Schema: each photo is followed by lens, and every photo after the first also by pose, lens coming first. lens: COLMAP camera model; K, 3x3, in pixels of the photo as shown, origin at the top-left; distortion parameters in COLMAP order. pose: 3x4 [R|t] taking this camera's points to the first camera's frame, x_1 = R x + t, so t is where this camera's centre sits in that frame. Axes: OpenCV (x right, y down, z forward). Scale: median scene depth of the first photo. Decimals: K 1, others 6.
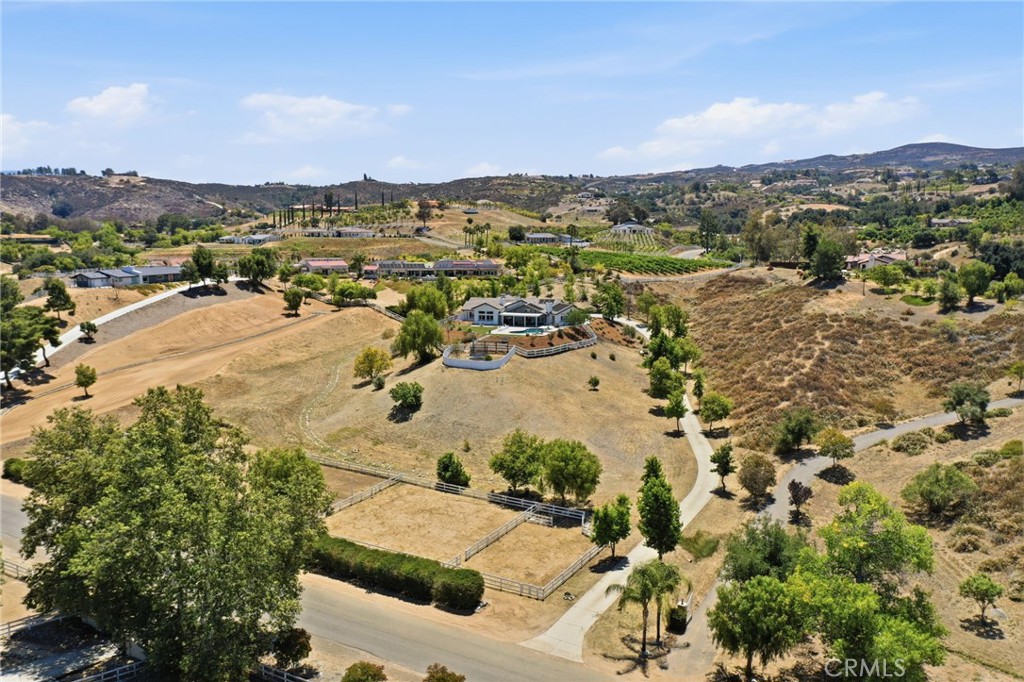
lens RADIAL K [[805.1, 0, 515.1], [0, 805.1, 340.7], [0, 0, 1]] dist [0.012400, -0.003941]
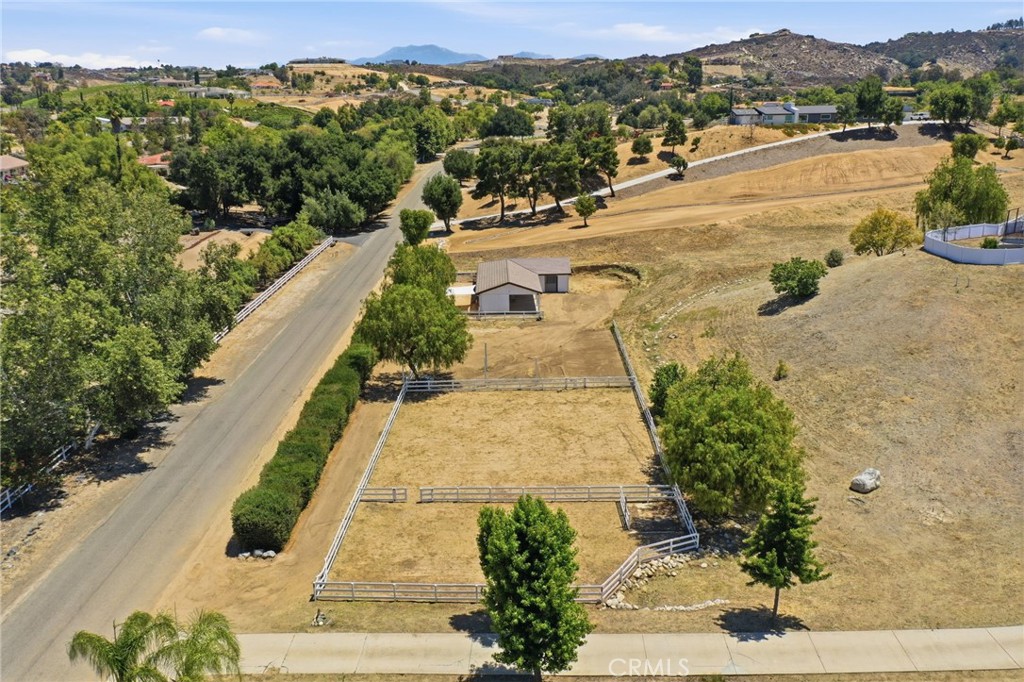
lens RADIAL K [[805.1, 0, 517.0], [0, 805.1, 342.7], [0, 0, 1]] dist [0.012400, -0.003941]
pose [[0.464206, 0.242457, -0.851897, 0.181088], [-0.103251, 0.970060, 0.219825, -0.000403], [0.879689, -0.014085, 0.475341, 0.279868]]
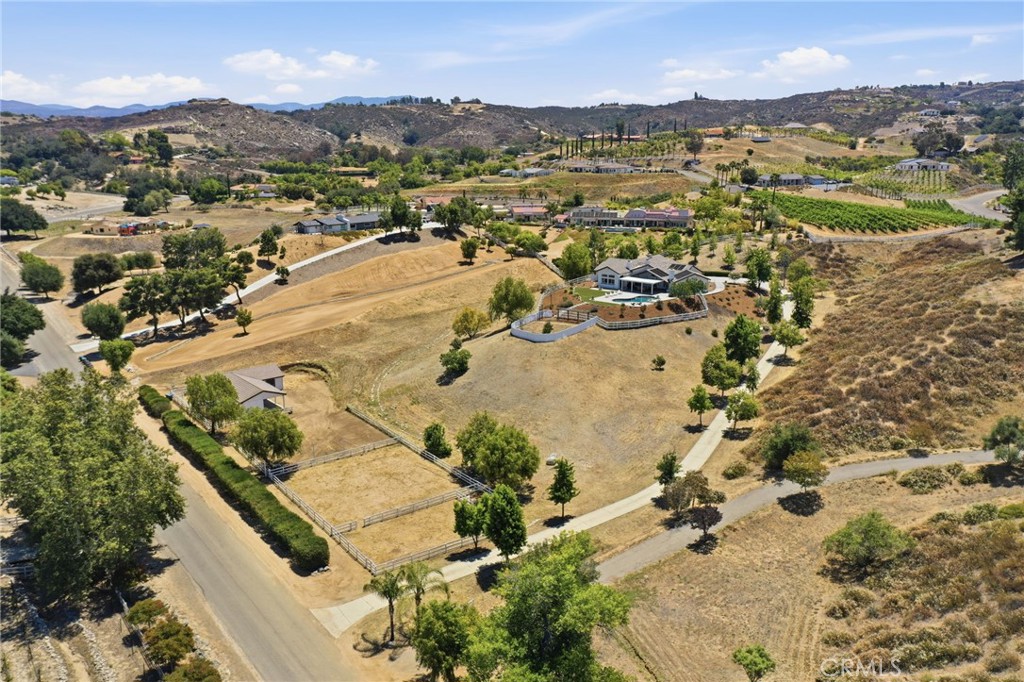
lens RADIAL K [[805.1, 0, 516.5], [0, 805.1, 343.9], [0, 0, 1]] dist [0.012400, -0.003941]
pose [[0.913351, 0.090594, -0.396967, 0.209607], [-0.048812, 0.992265, 0.114140, -0.047215], [0.404237, -0.084873, 0.910708, 0.022893]]
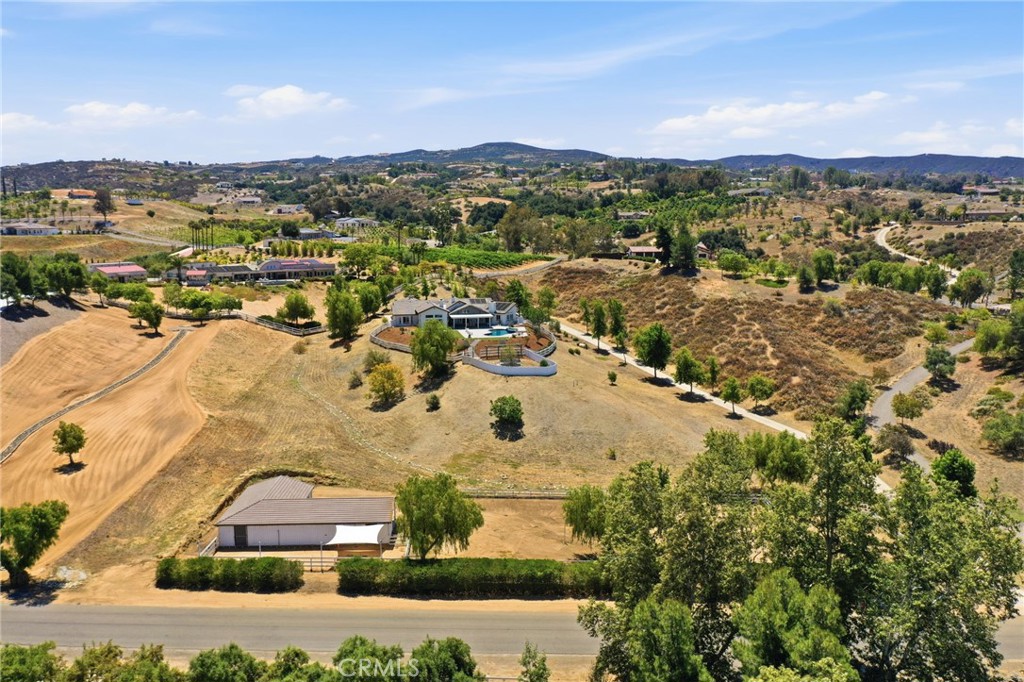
lens RADIAL K [[805.1, 0, 512.8], [0, 805.1, 344.7], [0, 0, 1]] dist [0.012400, -0.003941]
pose [[0.879323, -0.078822, 0.469658, -0.313187], [0.071168, 0.996883, 0.034061, -0.021705], [-0.470879, 0.003474, 0.882191, 0.103439]]
